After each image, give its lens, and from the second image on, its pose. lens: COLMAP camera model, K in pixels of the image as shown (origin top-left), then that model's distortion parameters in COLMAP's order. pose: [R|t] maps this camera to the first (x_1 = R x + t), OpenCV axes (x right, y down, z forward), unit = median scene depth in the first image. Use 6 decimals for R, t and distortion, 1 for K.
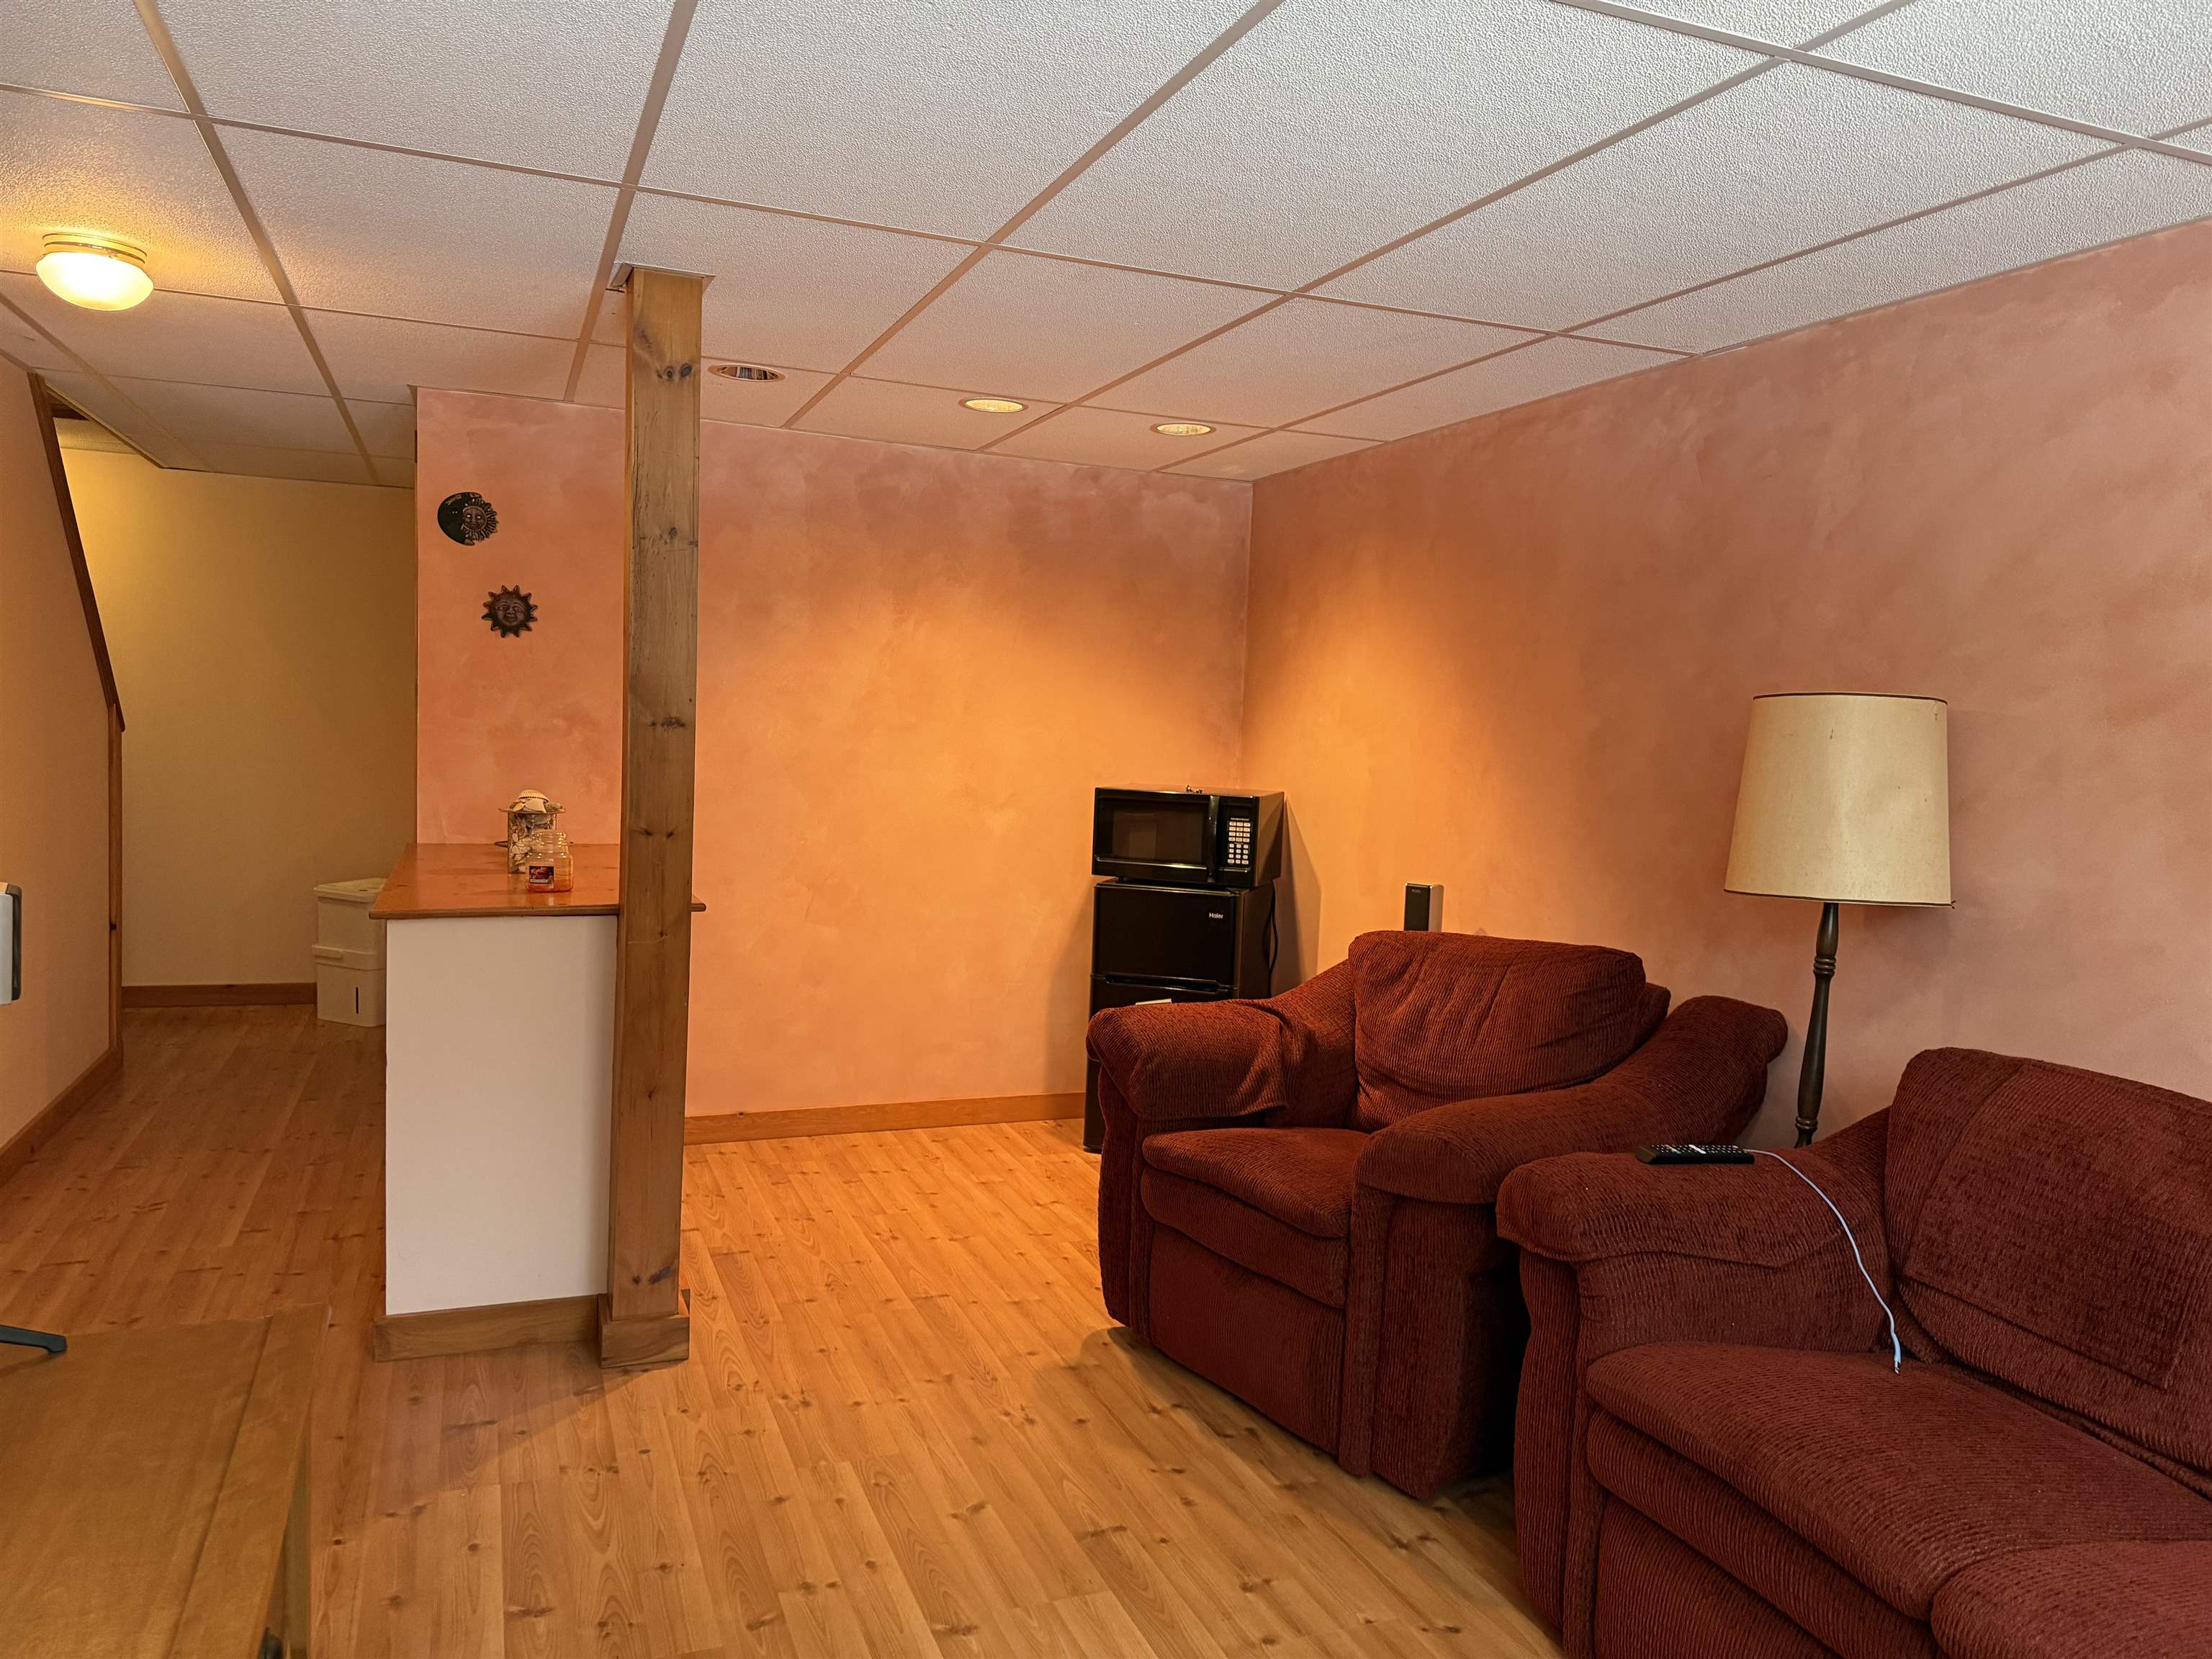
lens RADIAL K [[1561.8, 0, 1106.9], [0, 1561.8, 832.9], [0, 0, 1]] dist [0.008057, 0.003875]
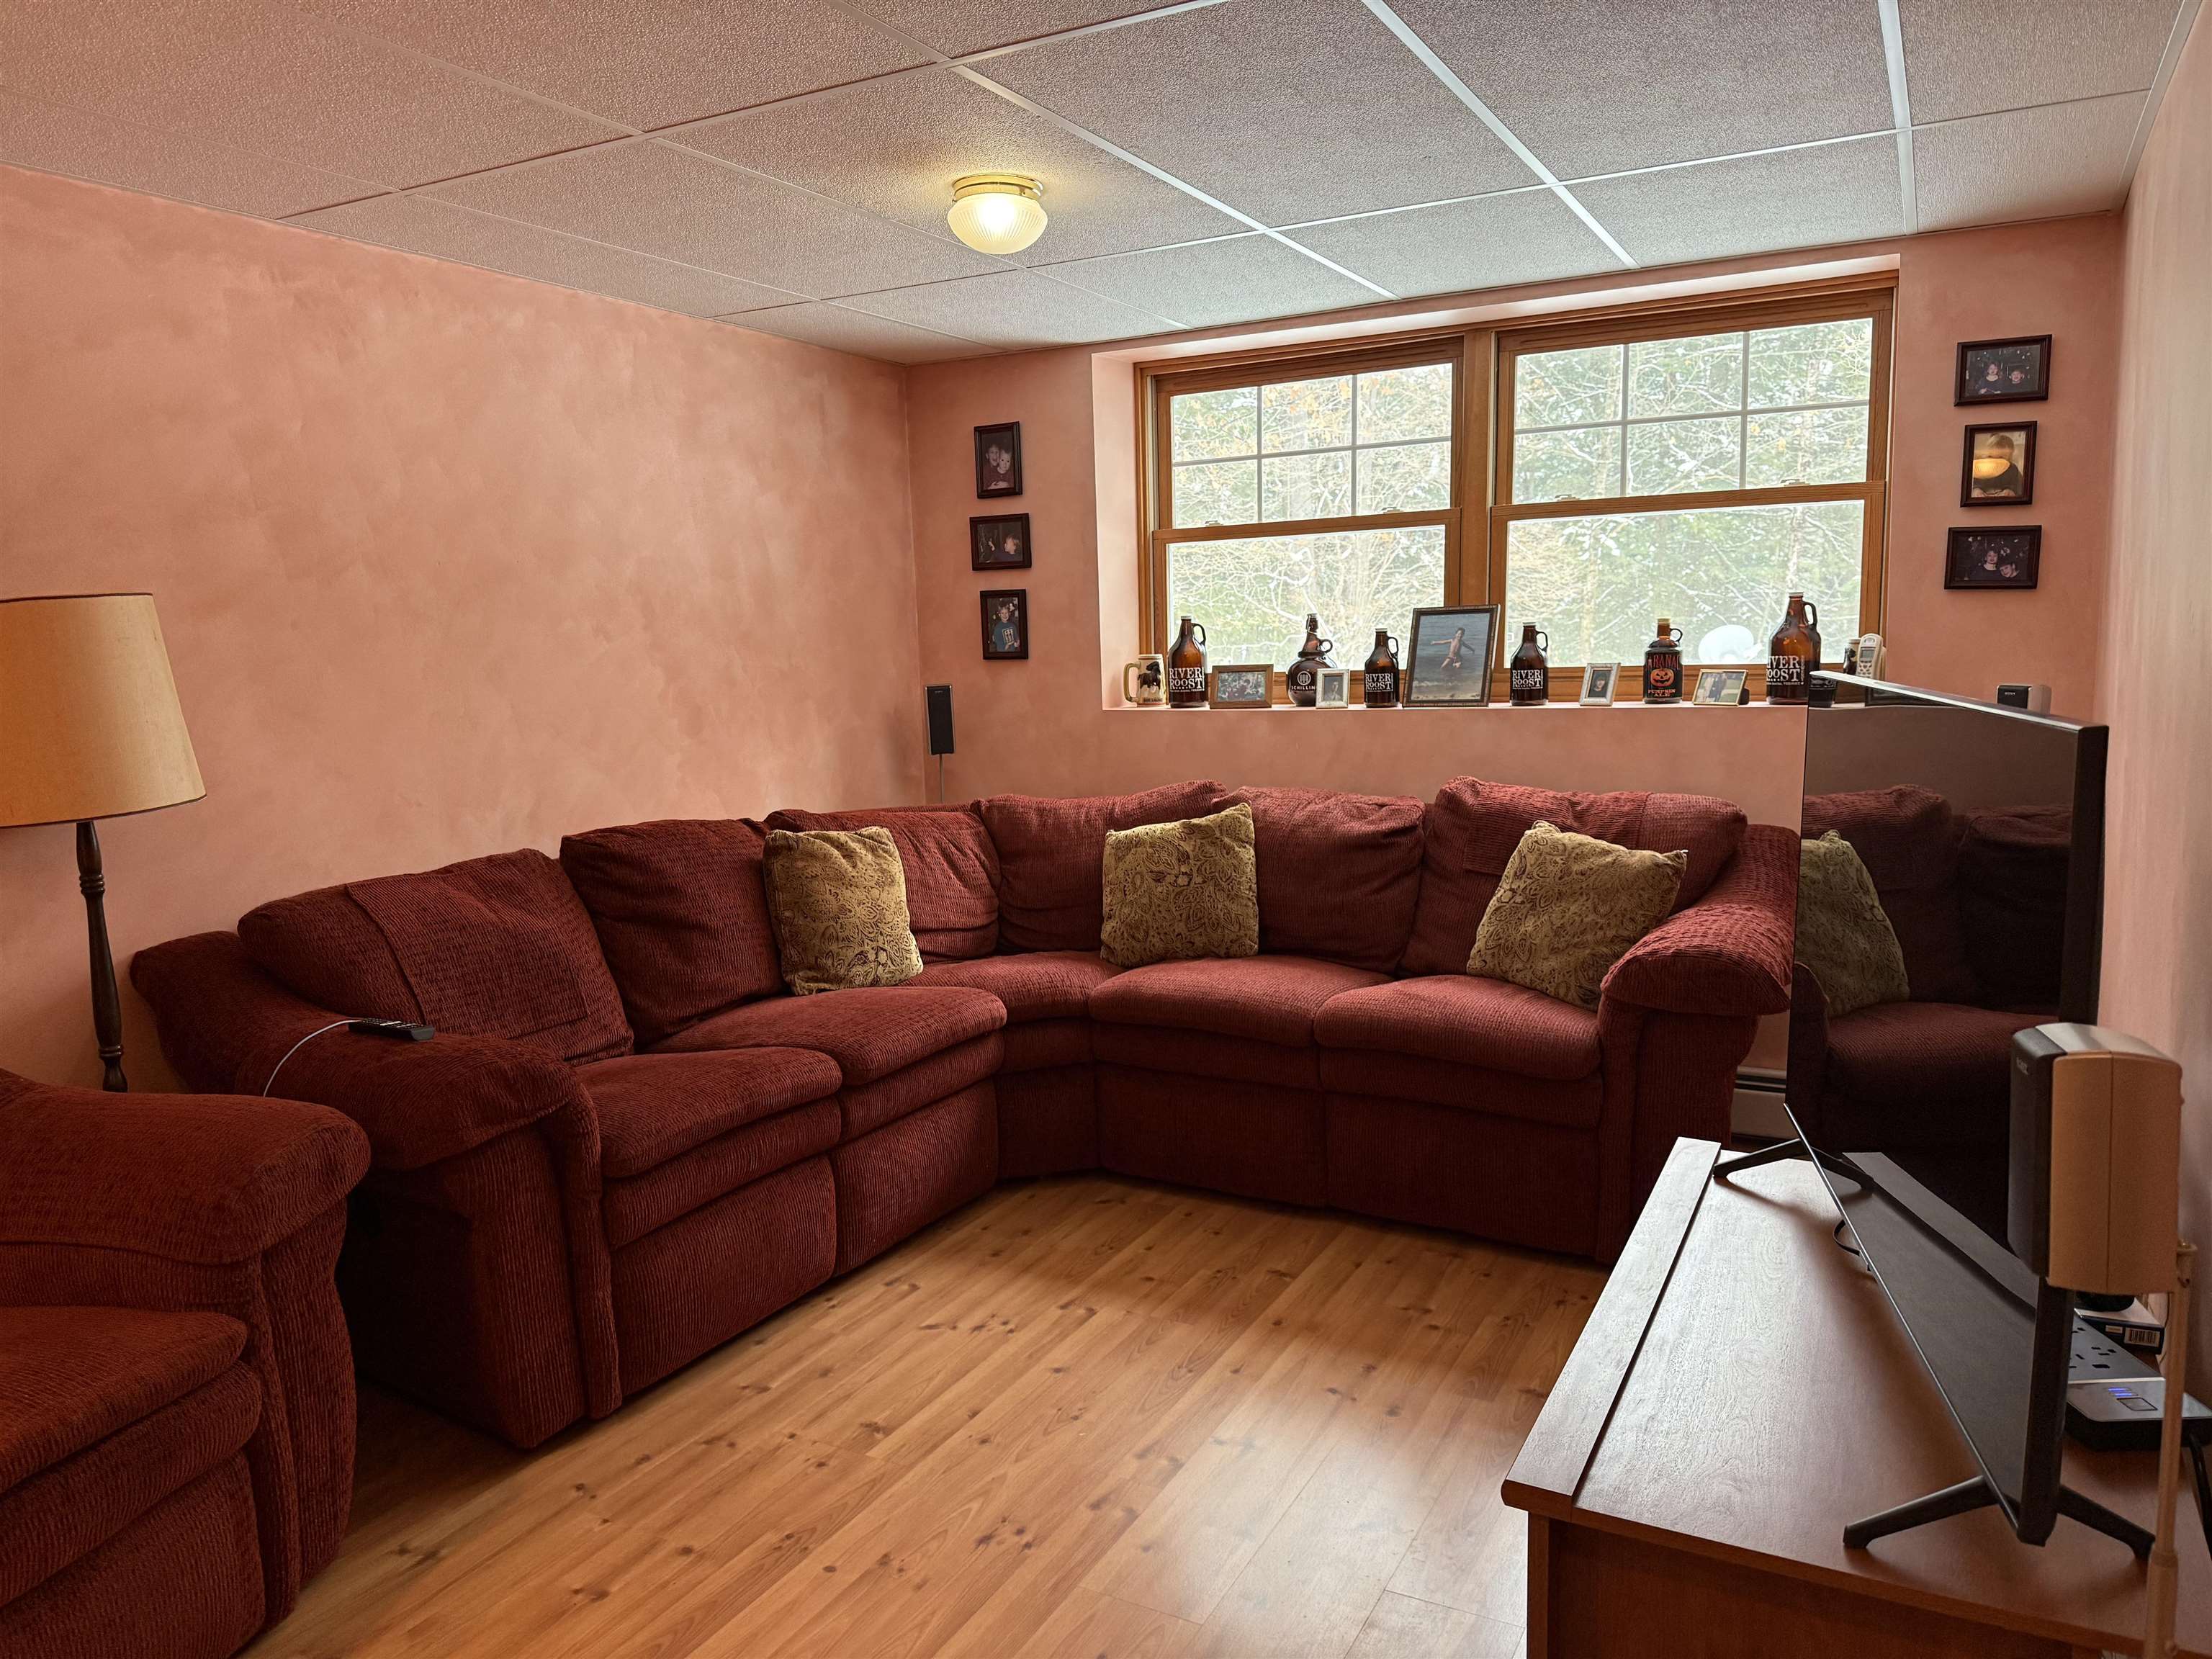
lens RADIAL K [[1561.8, 0, 1108.4], [0, 1561.8, 827.9], [0, 0, 1]] dist [0.008057, 0.003875]
pose [[-0.638880, -0.120658, 0.759786, -0.723824], [0.059967, 0.976808, 0.205546, -0.117946], [-0.766966, 0.176881, -0.616828, 1.241069]]
